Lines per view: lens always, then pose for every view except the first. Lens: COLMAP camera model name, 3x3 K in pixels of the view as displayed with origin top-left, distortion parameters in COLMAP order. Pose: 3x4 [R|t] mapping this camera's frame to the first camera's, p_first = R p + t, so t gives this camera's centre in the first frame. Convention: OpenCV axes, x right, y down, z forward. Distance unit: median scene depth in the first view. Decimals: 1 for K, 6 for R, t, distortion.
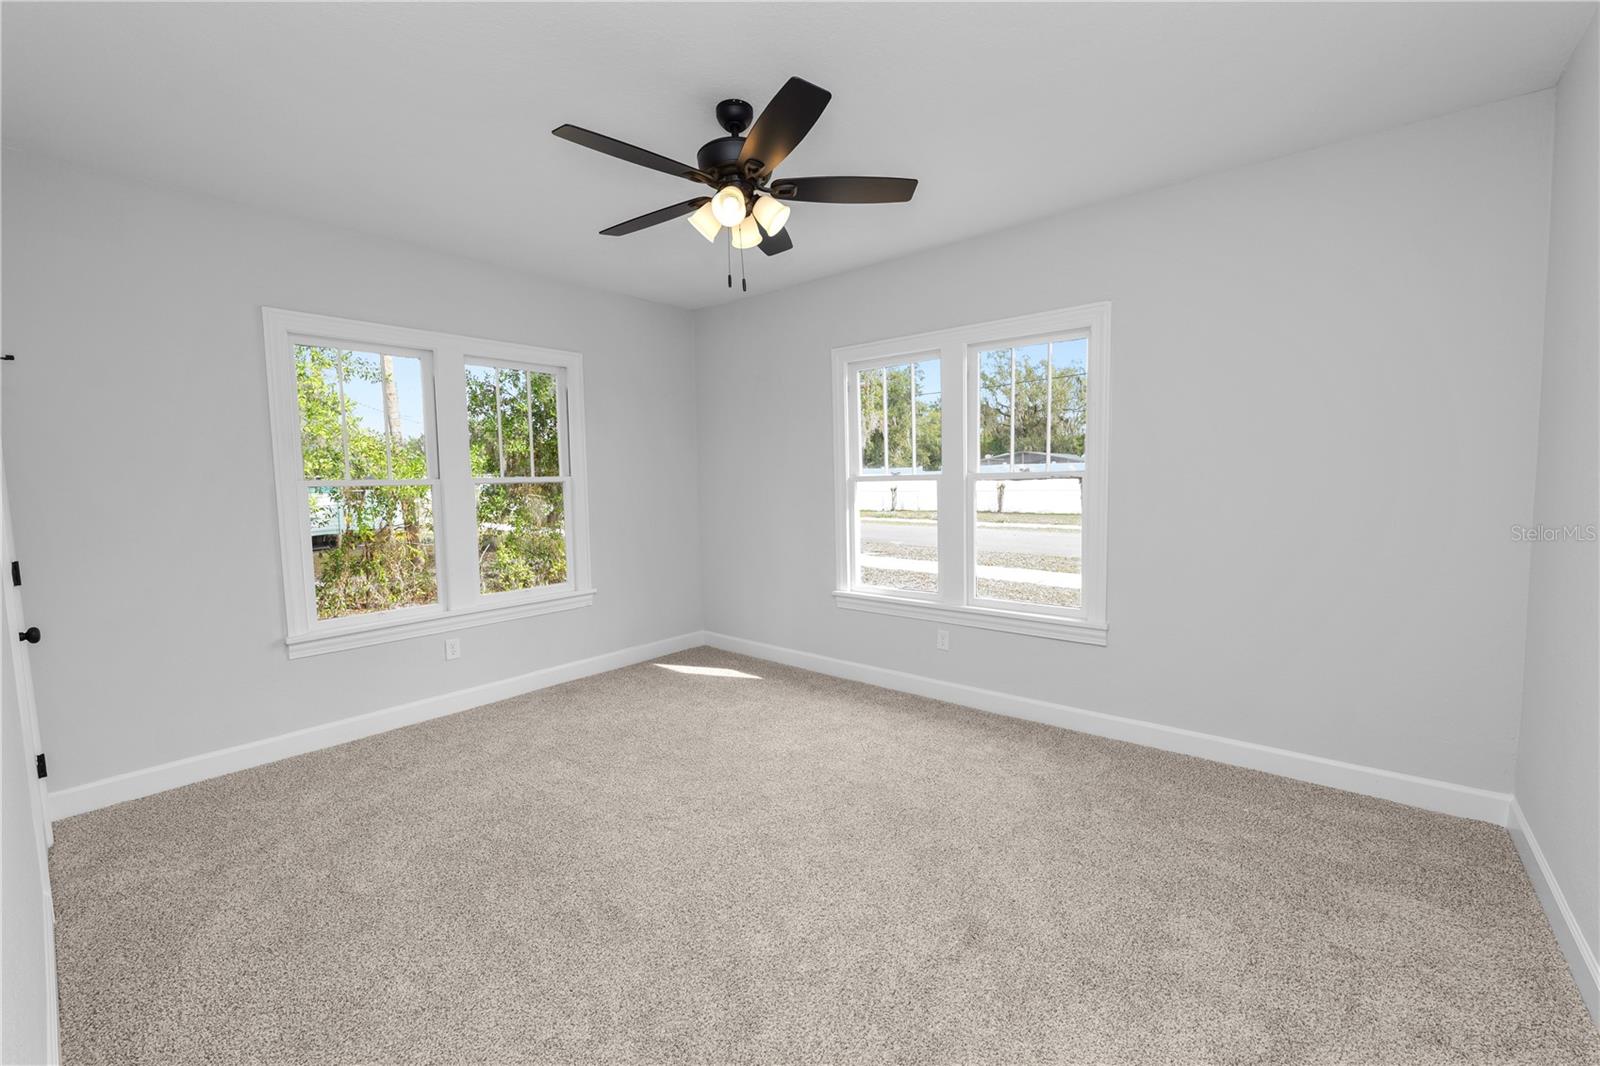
lens RADIAL K [[650.6, 0, 798.4], [0, 650.6, 530.3], [0, 0, 1]] dist [-0.009960, -0.000048]
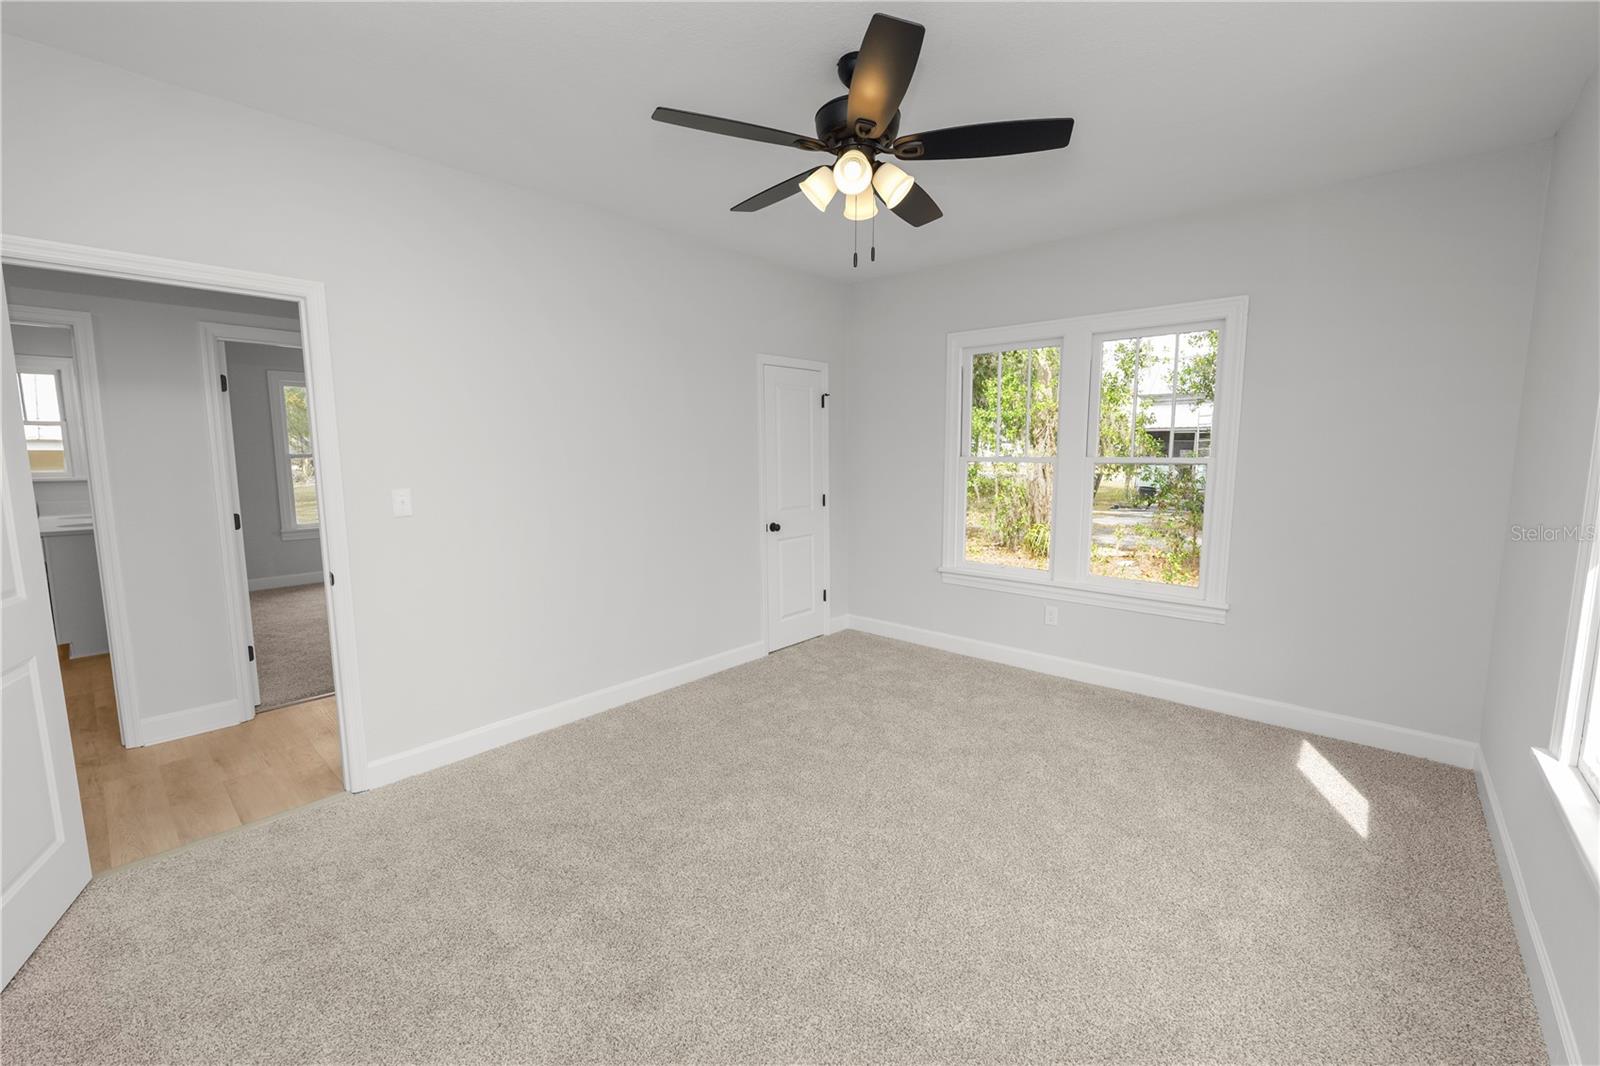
lens RADIAL K [[628.2, 0, 800.0], [0, 628.2, 533.0], [0, 0, 1]] dist [-0.032312, -0.000327]
pose [[-0.040850, 0.139745, -0.989345, 0.559703], [-0.073670, 0.987055, 0.142464, -0.082660], [0.996446, 0.078704, -0.030026, 0.663190]]
